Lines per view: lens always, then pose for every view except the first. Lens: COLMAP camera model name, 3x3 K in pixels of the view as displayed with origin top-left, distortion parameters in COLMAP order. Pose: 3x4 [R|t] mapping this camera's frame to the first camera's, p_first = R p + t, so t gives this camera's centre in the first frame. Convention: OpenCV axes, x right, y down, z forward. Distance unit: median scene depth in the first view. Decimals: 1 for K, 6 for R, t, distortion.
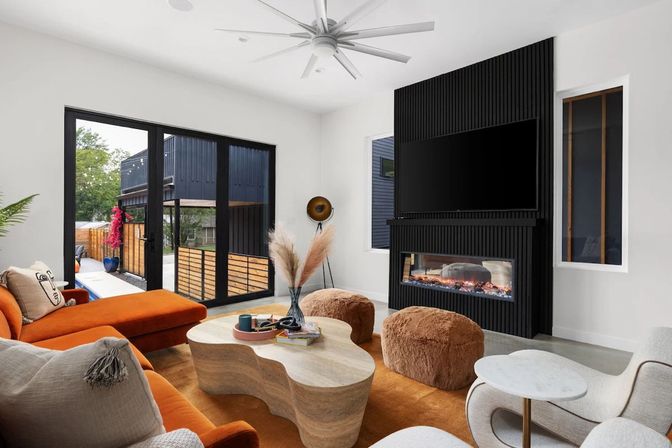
lens RADIAL K [[348.9, 0, 333.4], [0, 348.9, 225.9], [0, 0, 1]] dist [0.011728, -0.000149]
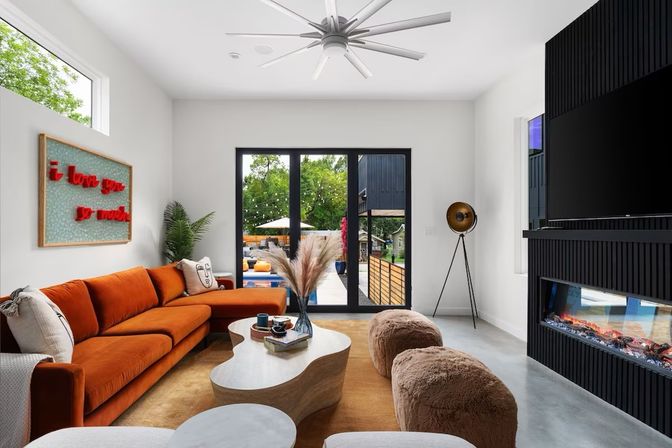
lens RADIAL K [[371.5, 0, 304.9], [0, 371.5, 229.6], [0, 0, 1]] dist [0.013121, 0.000259]
pose [[0.686422, 0.005570, -0.727182, 0.348425], [-0.017855, 0.999798, -0.009196, -0.004322], [0.726984, 0.019296, 0.686383, 0.134949]]
